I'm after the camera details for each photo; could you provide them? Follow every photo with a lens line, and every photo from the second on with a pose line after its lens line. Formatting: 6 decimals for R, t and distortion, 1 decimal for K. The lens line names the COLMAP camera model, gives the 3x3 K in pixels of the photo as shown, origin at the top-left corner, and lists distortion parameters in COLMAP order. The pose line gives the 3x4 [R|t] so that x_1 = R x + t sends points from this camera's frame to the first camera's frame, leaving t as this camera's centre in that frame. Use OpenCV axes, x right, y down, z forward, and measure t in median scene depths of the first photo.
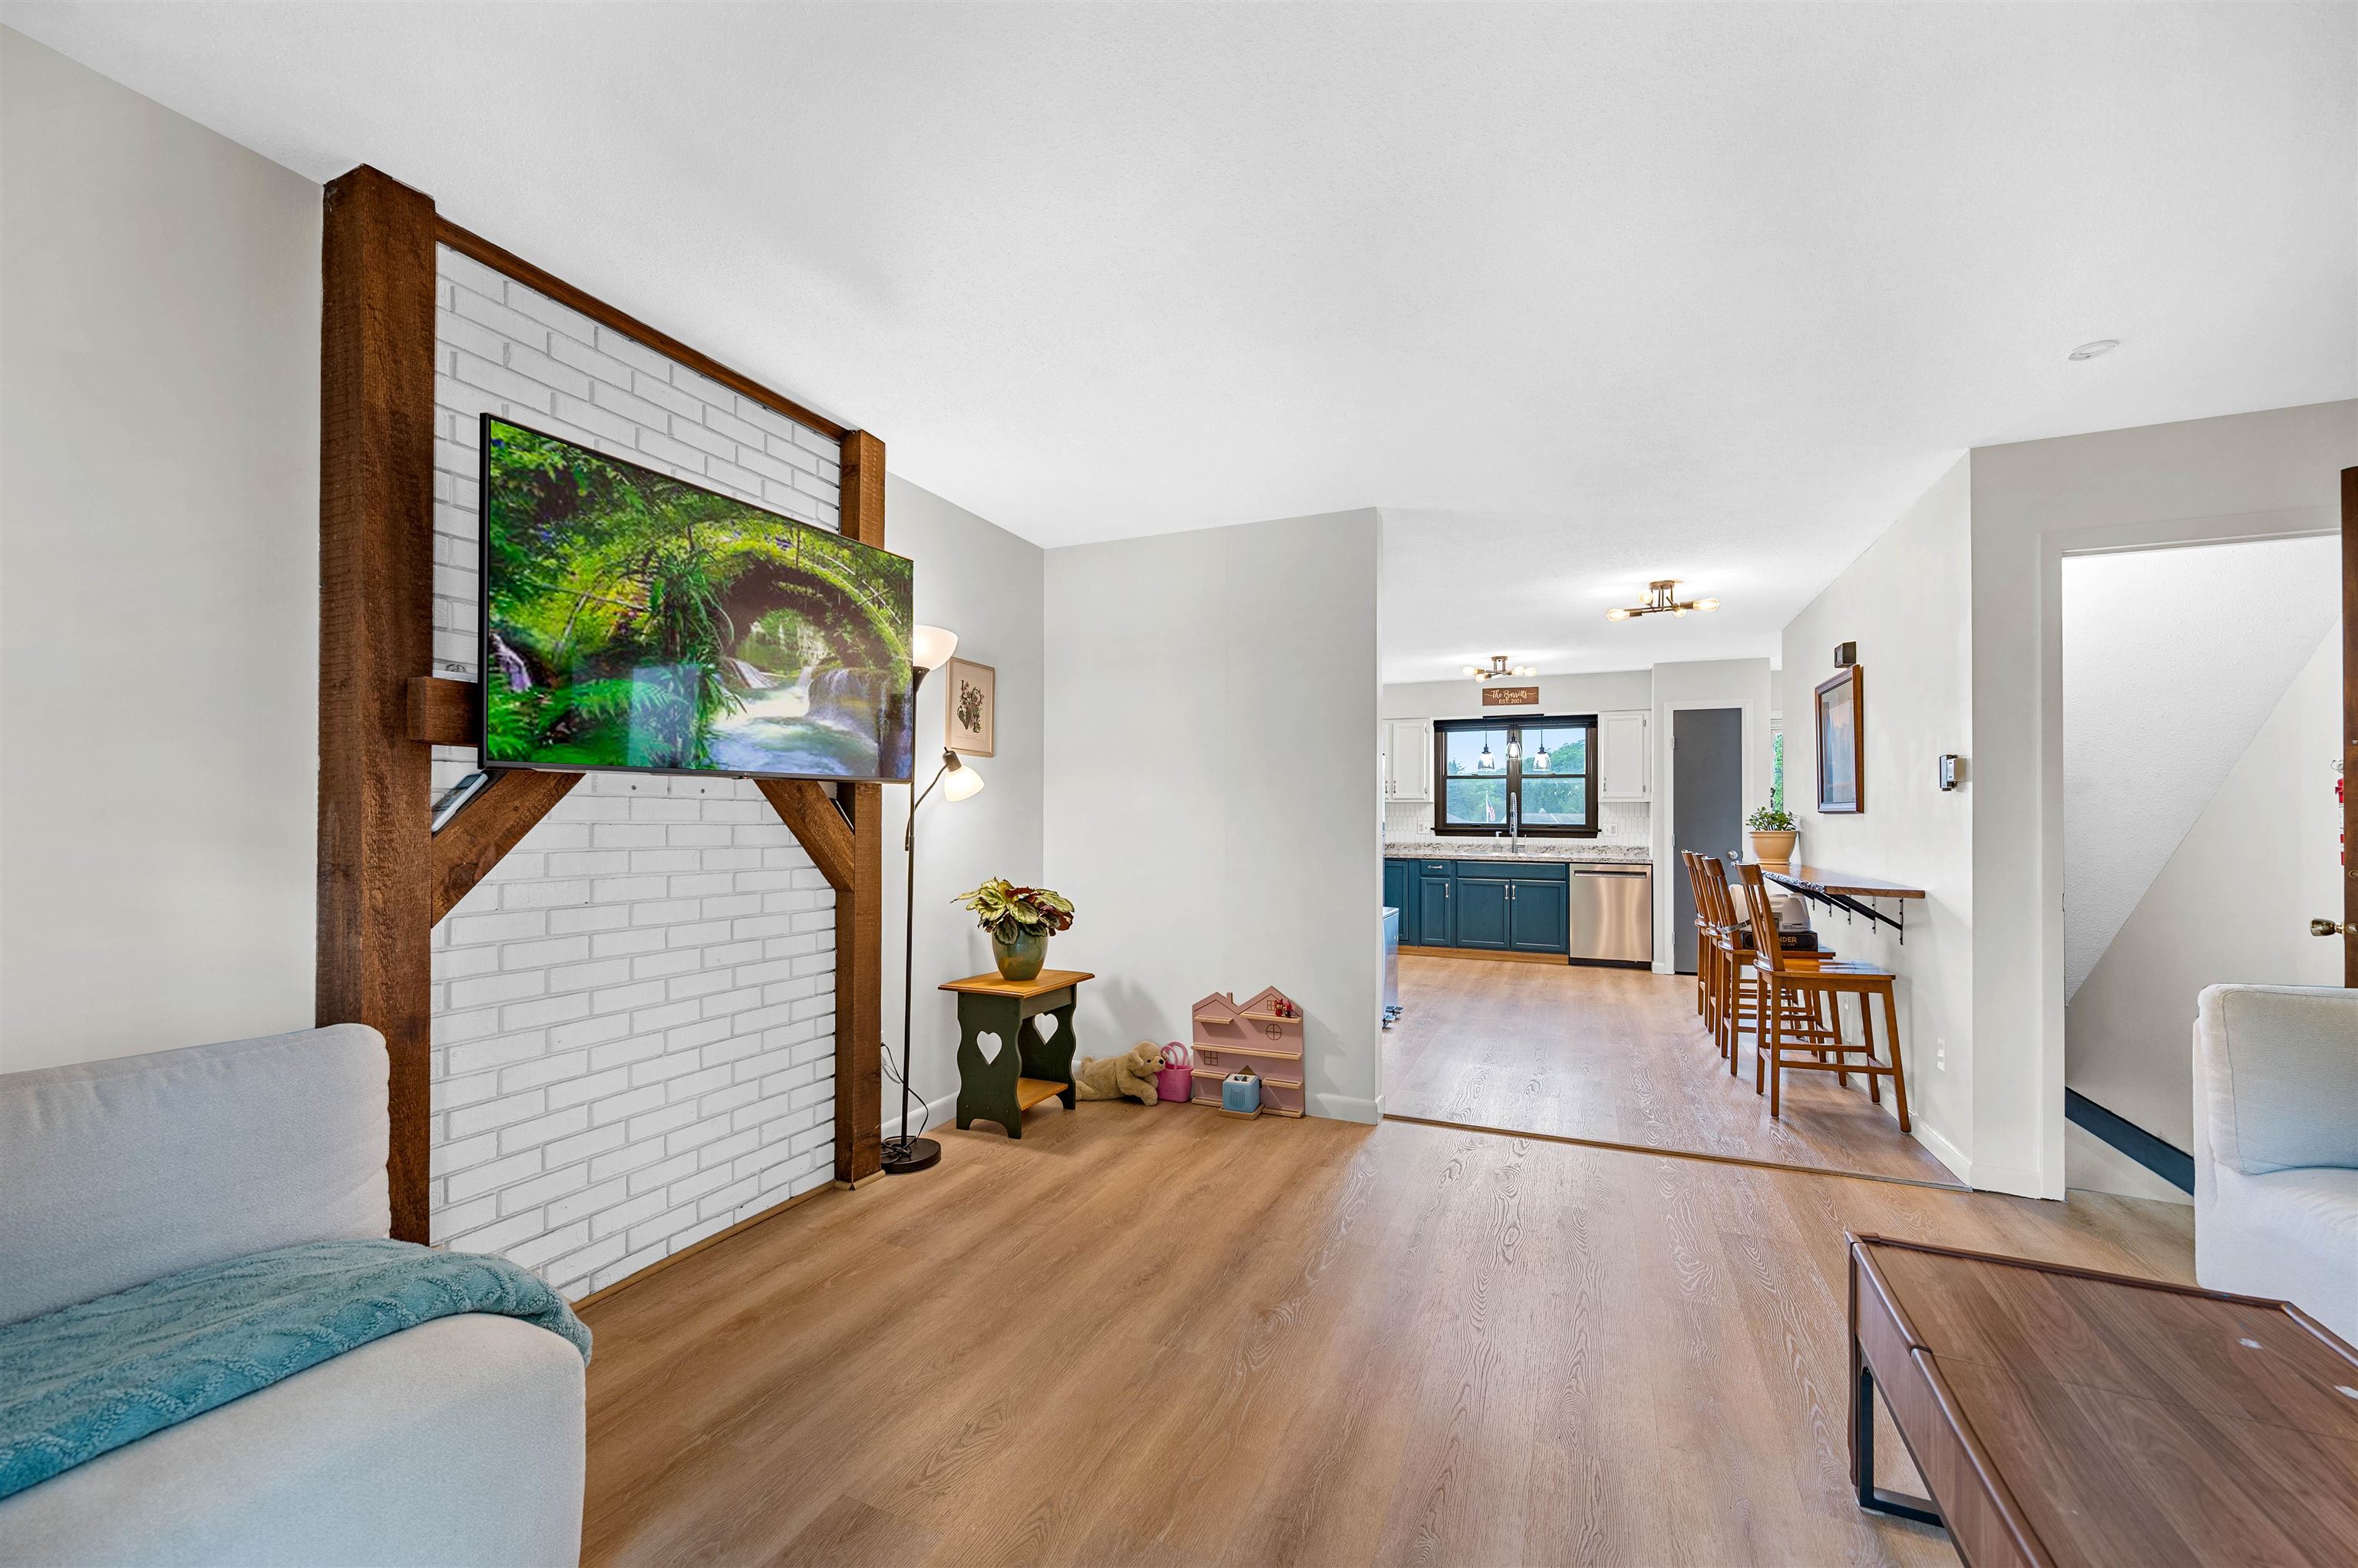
lens RADIAL K [[940.0, 0, 1171.6], [0, 940.0, 794.2], [0, 0, 1]] dist [-0.002140, 0.000255]
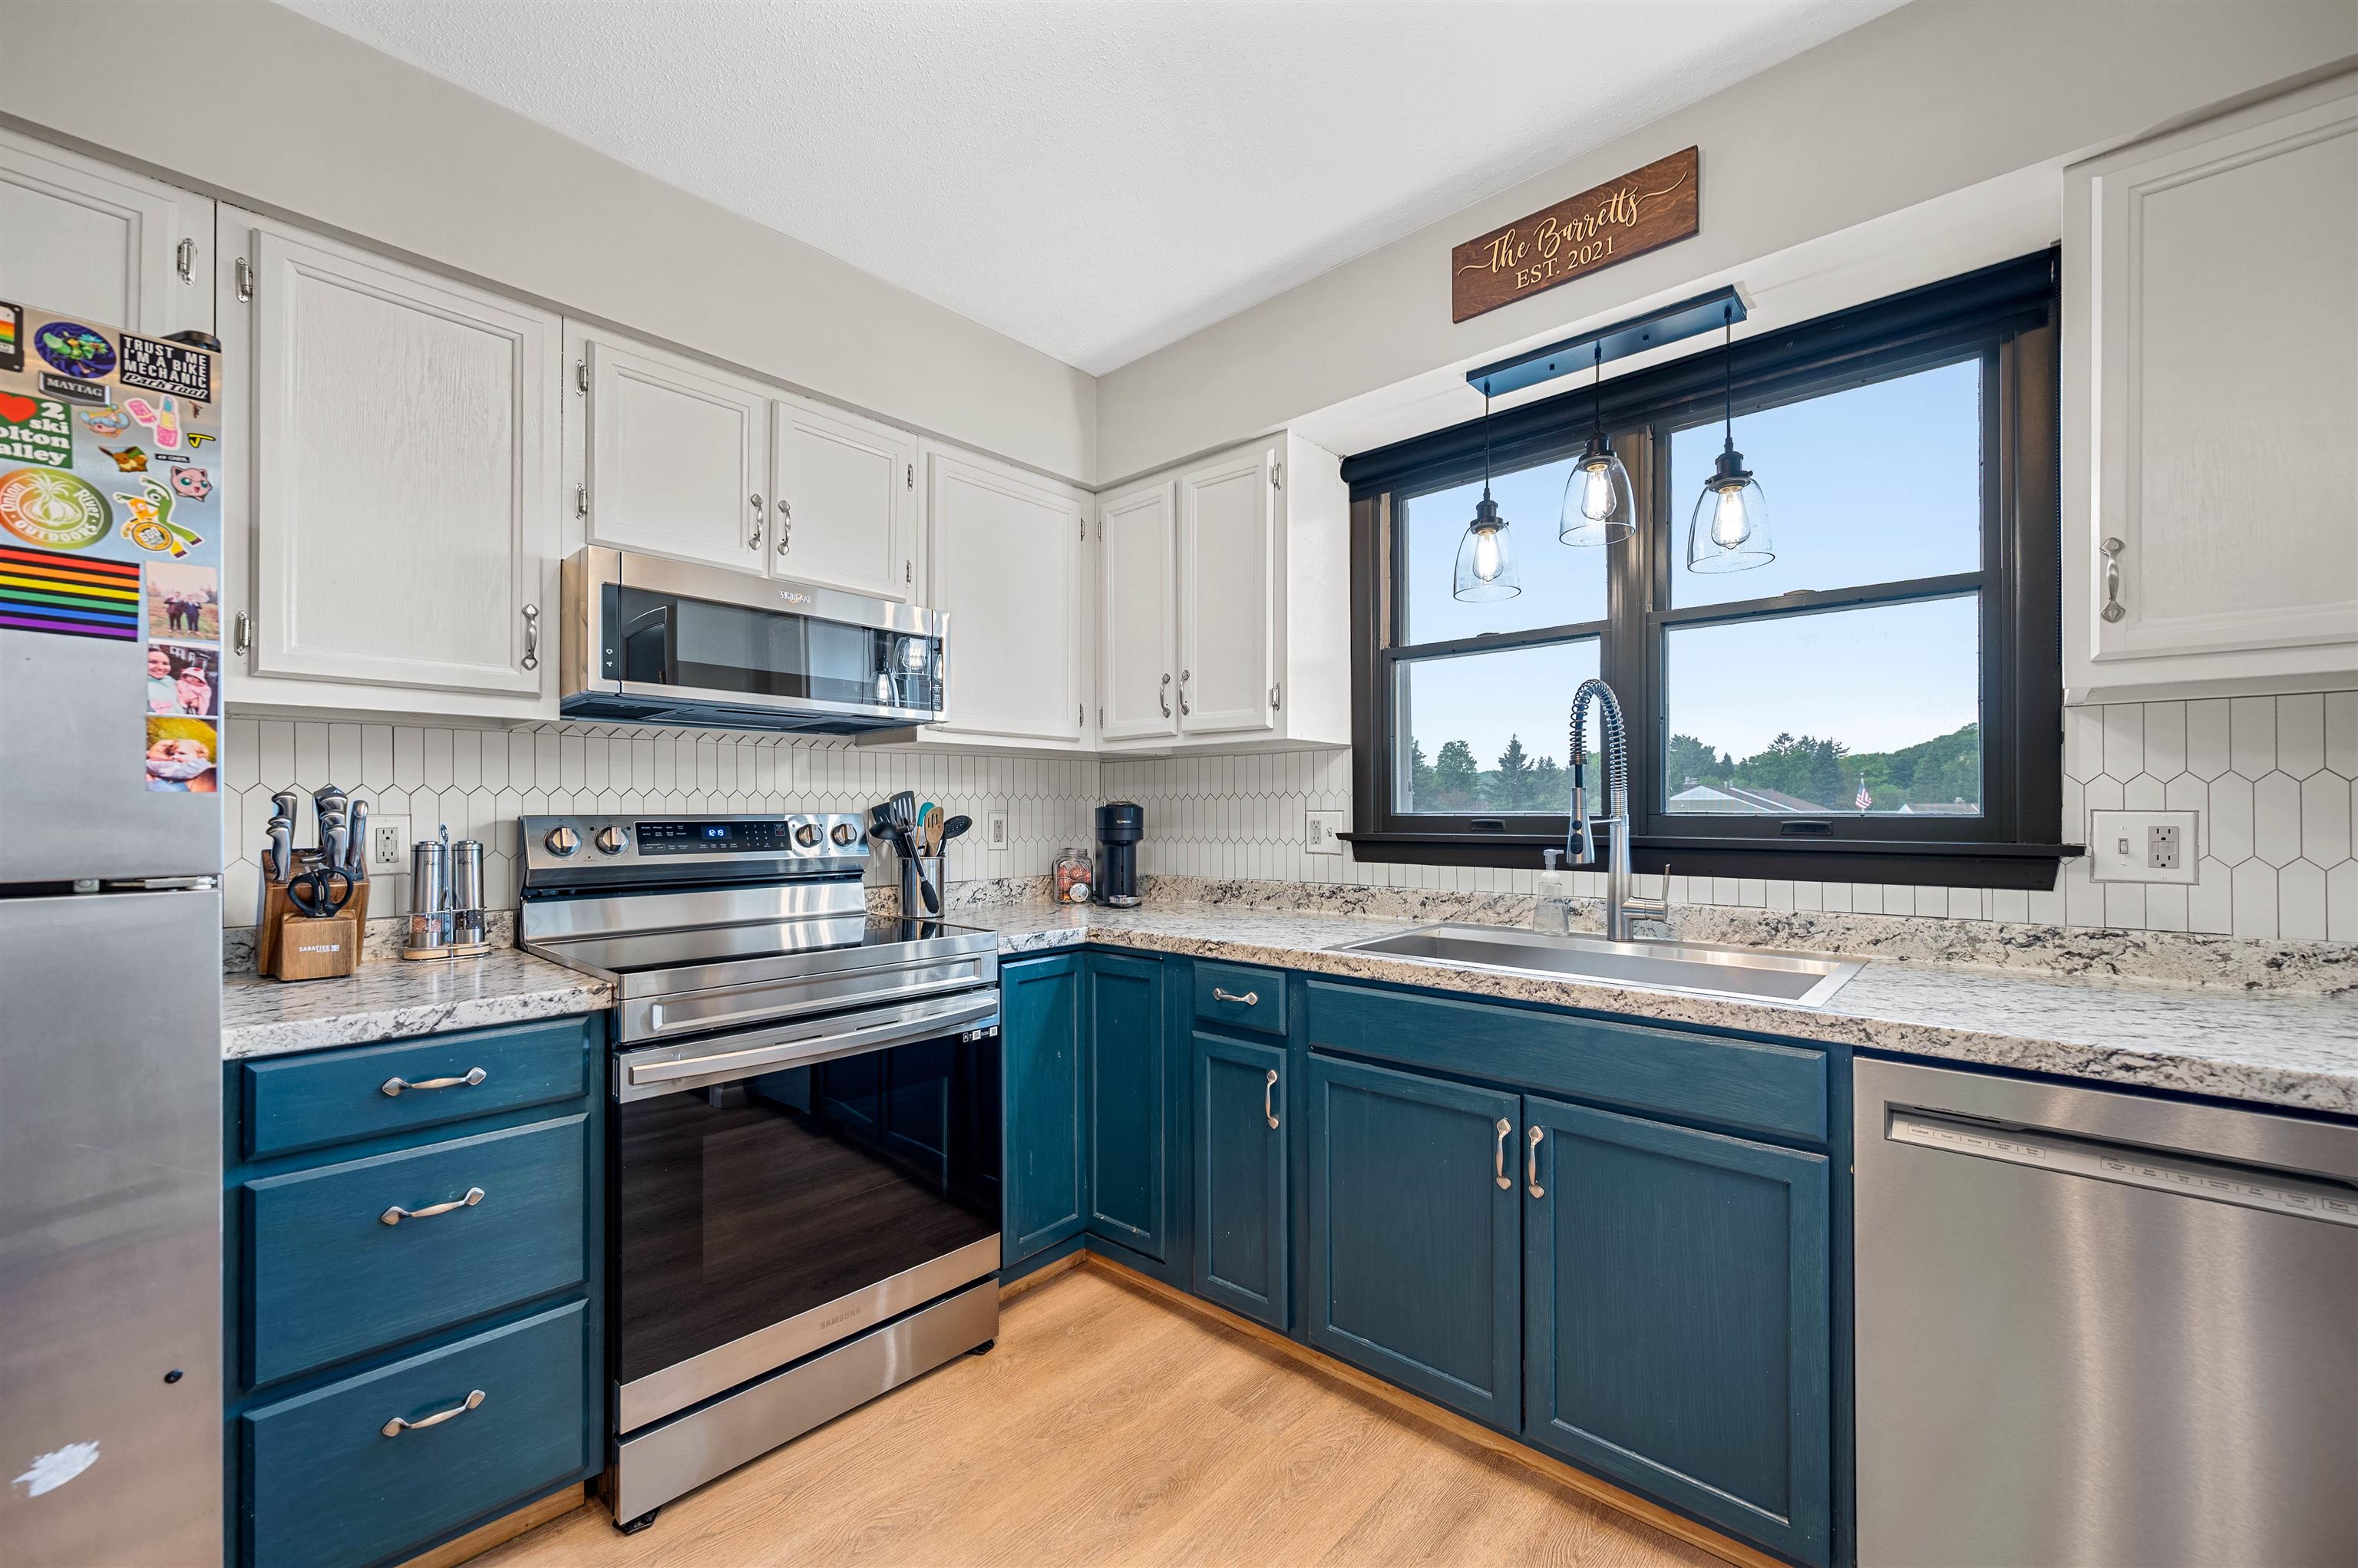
lens RADIAL K [[940.0, 0, 1167.6], [0, 940.0, 808.5], [0, 0, 1]] dist [-0.002140, 0.000255]
pose [[0.946582, -0.011241, -0.322268, 0.337599], [0.017461, 0.999713, 0.016416, 0.023808], [0.321991, -0.021166, 0.946506, 0.748952]]
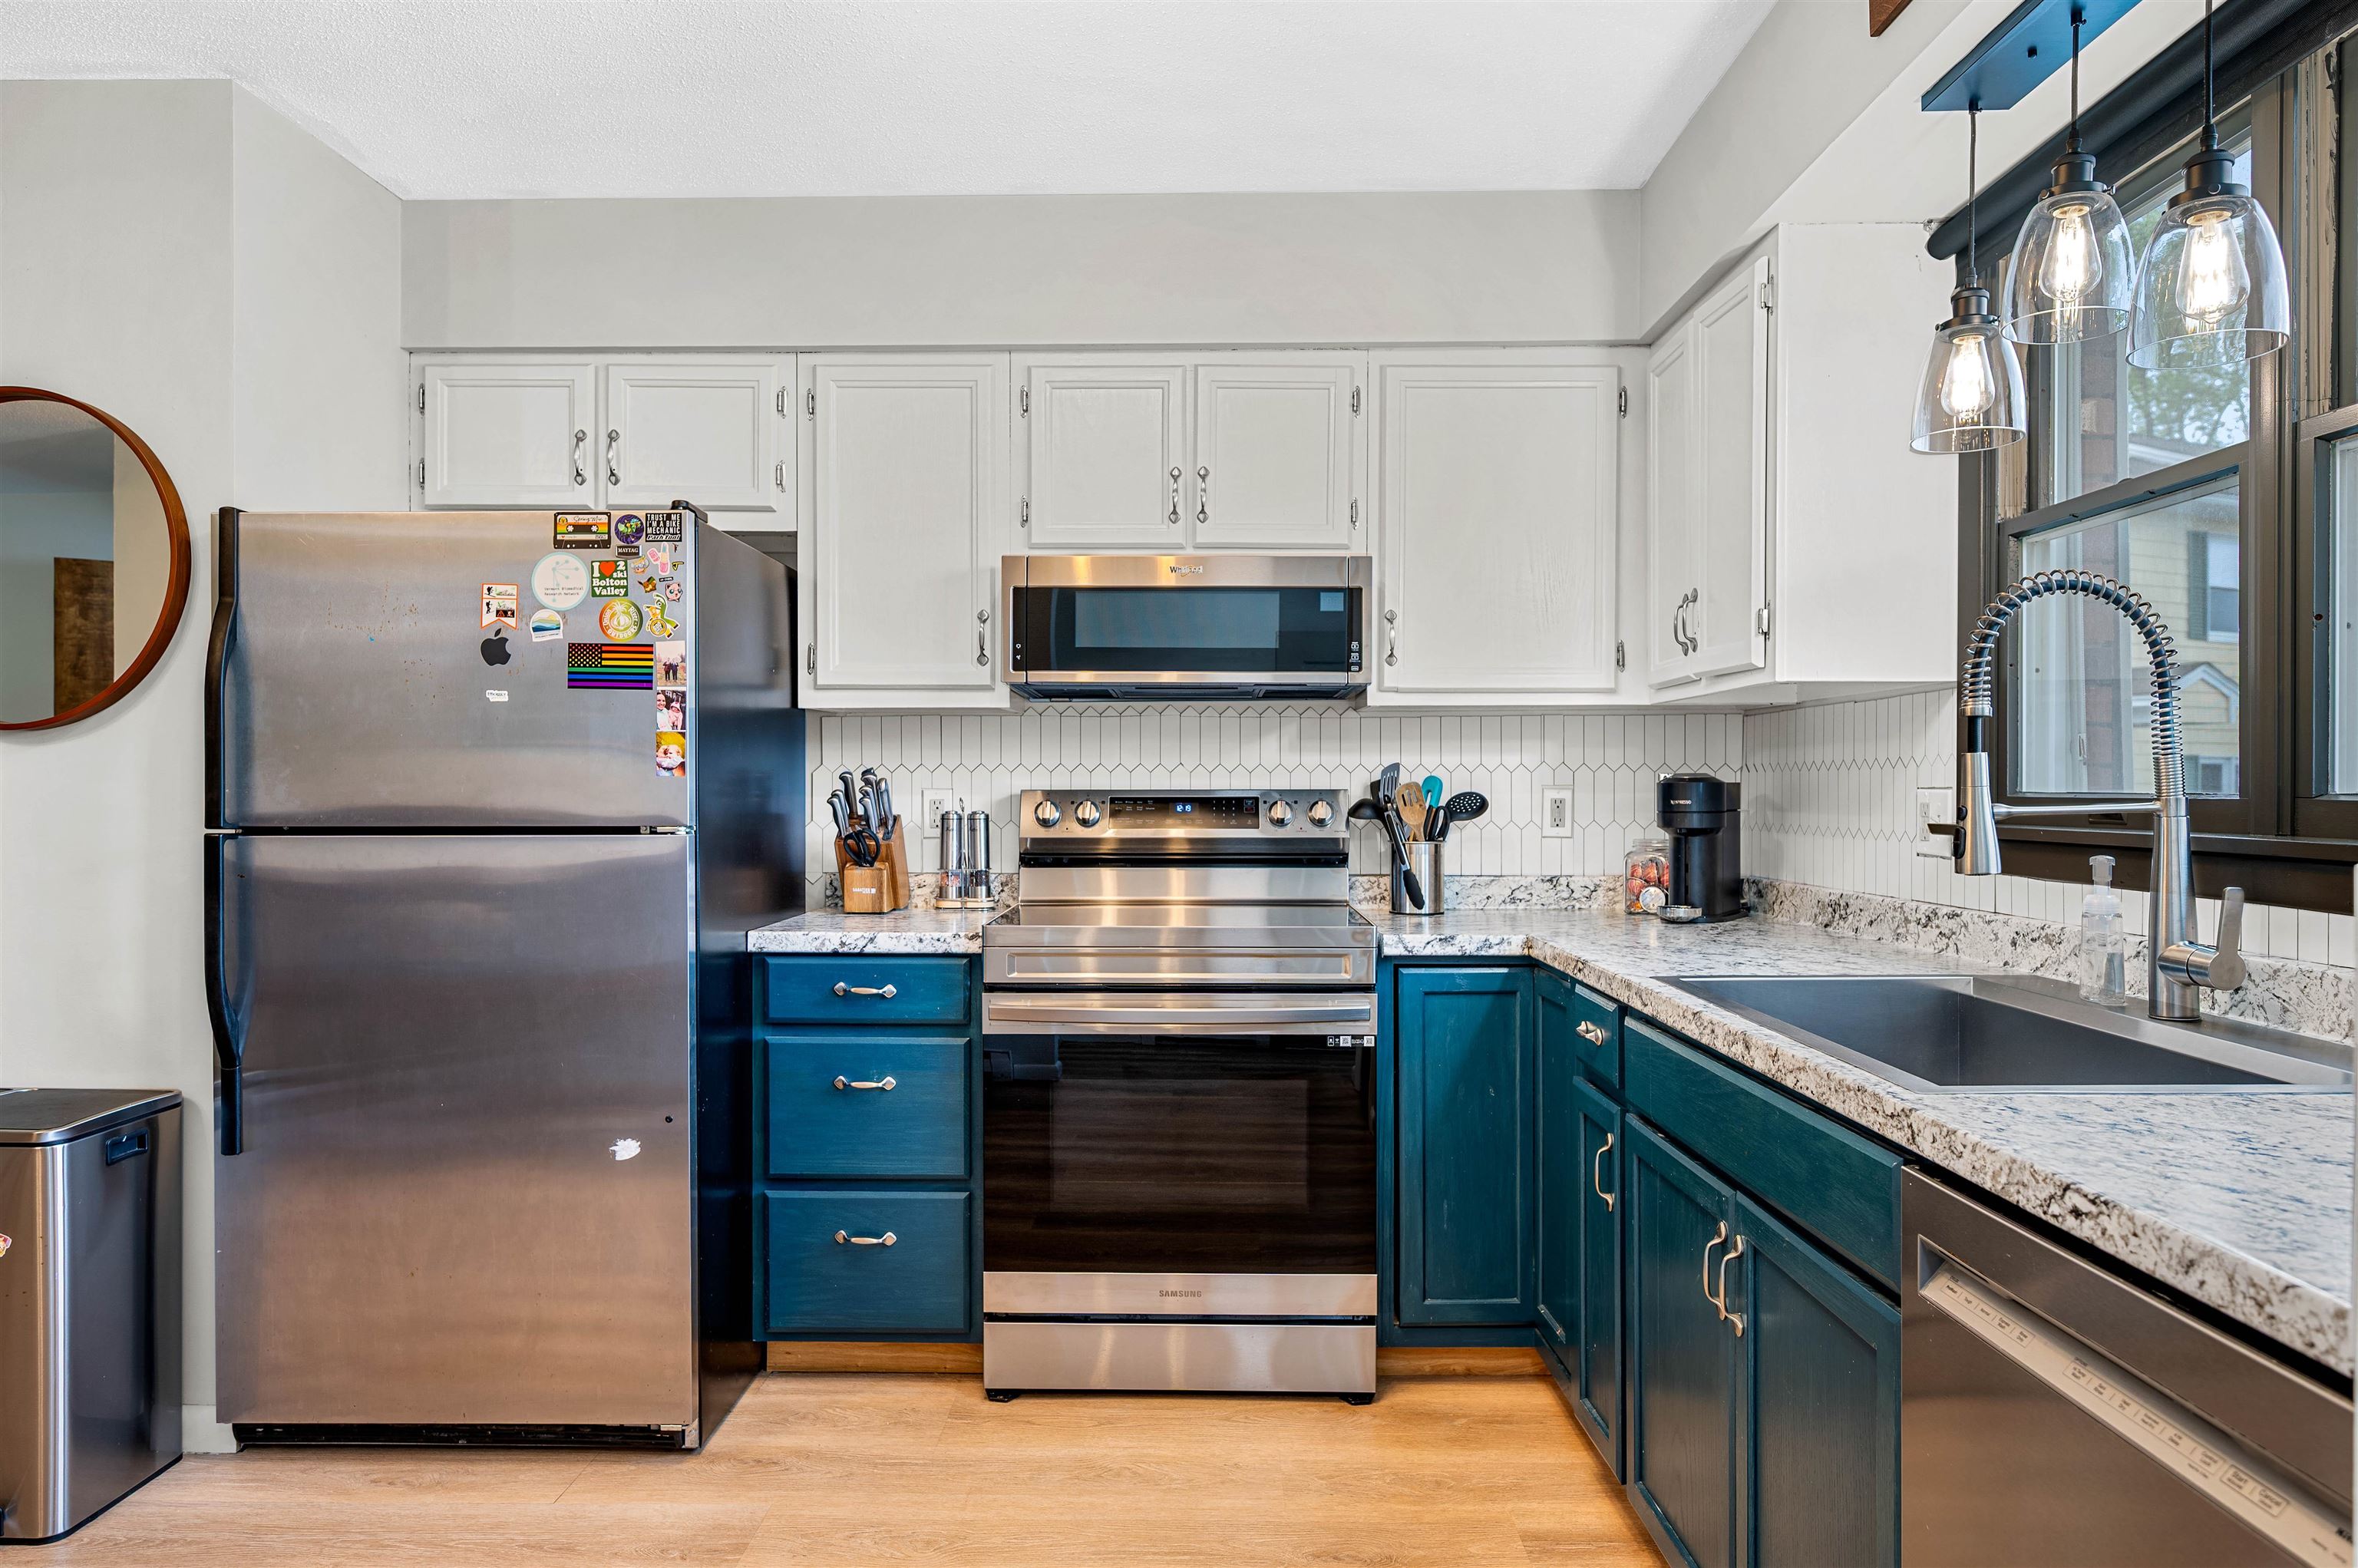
lens RADIAL K [[1493.1, 0, 1161.2], [0, 1493.1, 800.1], [0, 0, 1]] dist [-0.001733, 0.004381]
pose [[0.380858, 0.000824, -0.924633, 0.513106], [0.025198, 0.999619, 0.011270, 0.025662], [0.924290, -0.027591, 0.380692, 0.795350]]
